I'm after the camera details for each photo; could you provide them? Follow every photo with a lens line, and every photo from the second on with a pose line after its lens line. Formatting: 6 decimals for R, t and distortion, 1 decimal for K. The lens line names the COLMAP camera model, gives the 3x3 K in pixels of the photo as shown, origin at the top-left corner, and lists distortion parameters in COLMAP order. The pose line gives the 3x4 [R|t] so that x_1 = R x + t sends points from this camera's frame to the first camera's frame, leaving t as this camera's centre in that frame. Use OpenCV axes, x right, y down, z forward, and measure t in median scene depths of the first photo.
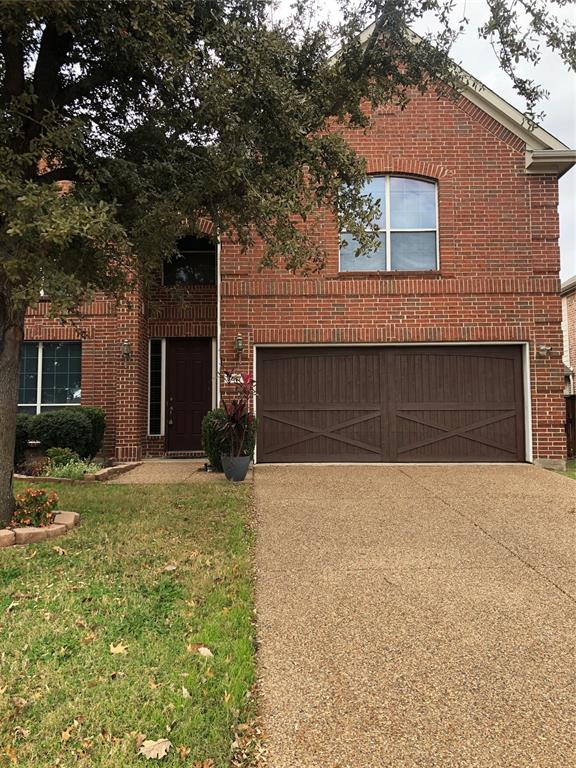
lens RADIAL K [[620.4, 0, 288.0], [0, 620.4, 384.0], [0, 0, 1]] dist [0.117696, -0.354759]
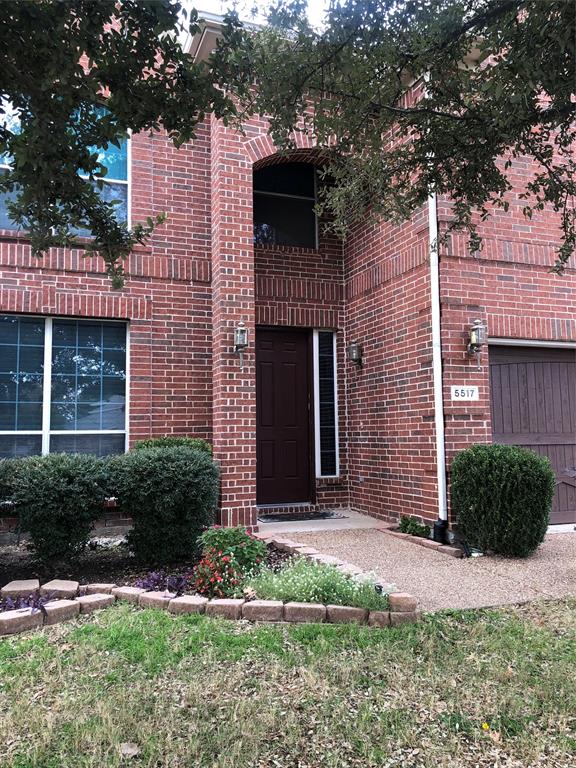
lens RADIAL K [[620.4, 0, 288.0], [0, 620.4, 384.0], [0, 0, 1]] dist [0.117696, -0.354759]
pose [[0.937835, 0.026203, 0.346091, -0.454841], [-0.018888, 0.999522, -0.024495, 0.000655], [-0.346567, 0.016436, 0.937881, 0.482531]]
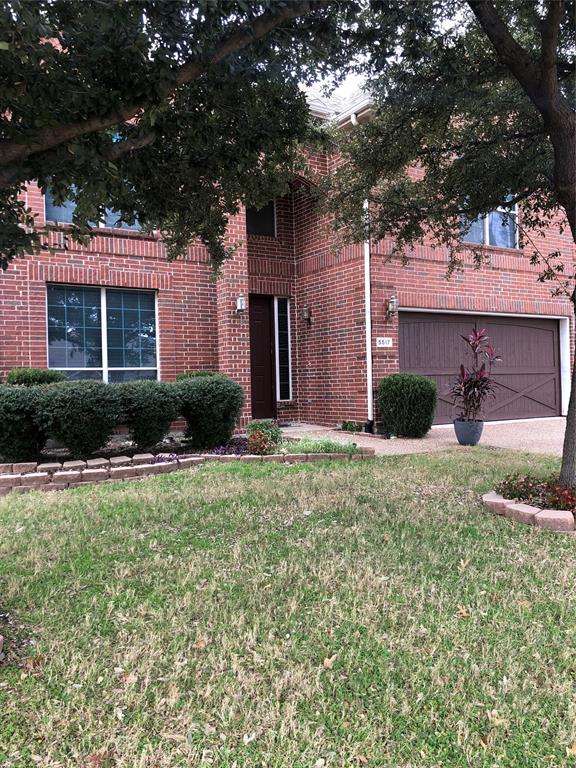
lens RADIAL K [[620.4, 0, 288.0], [0, 620.4, 384.0], [0, 0, 1]] dist [0.117696, -0.354759]
pose [[0.851218, -0.012886, 0.524653, -0.716004], [-0.018580, 0.998332, 0.054664, 0.006138], [-0.524483, -0.056278, 0.849559, 0.249334]]
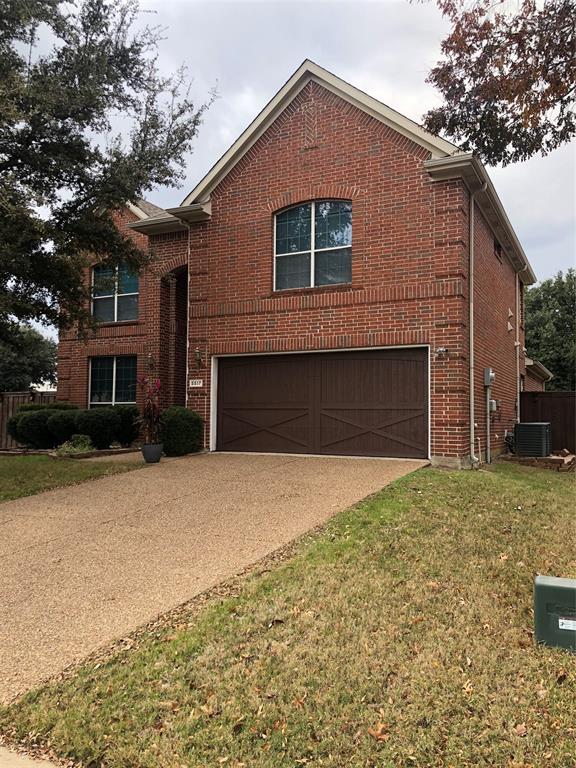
lens RADIAL K [[620.4, 0, 288.0], [0, 620.4, 384.0], [0, 0, 1]] dist [0.117696, -0.354759]
pose [[0.891488, -0.012764, -0.452865, 0.642694], [0.015840, 0.999870, 0.002999, -0.007985], [0.452767, -0.009847, 0.891574, -0.037448]]
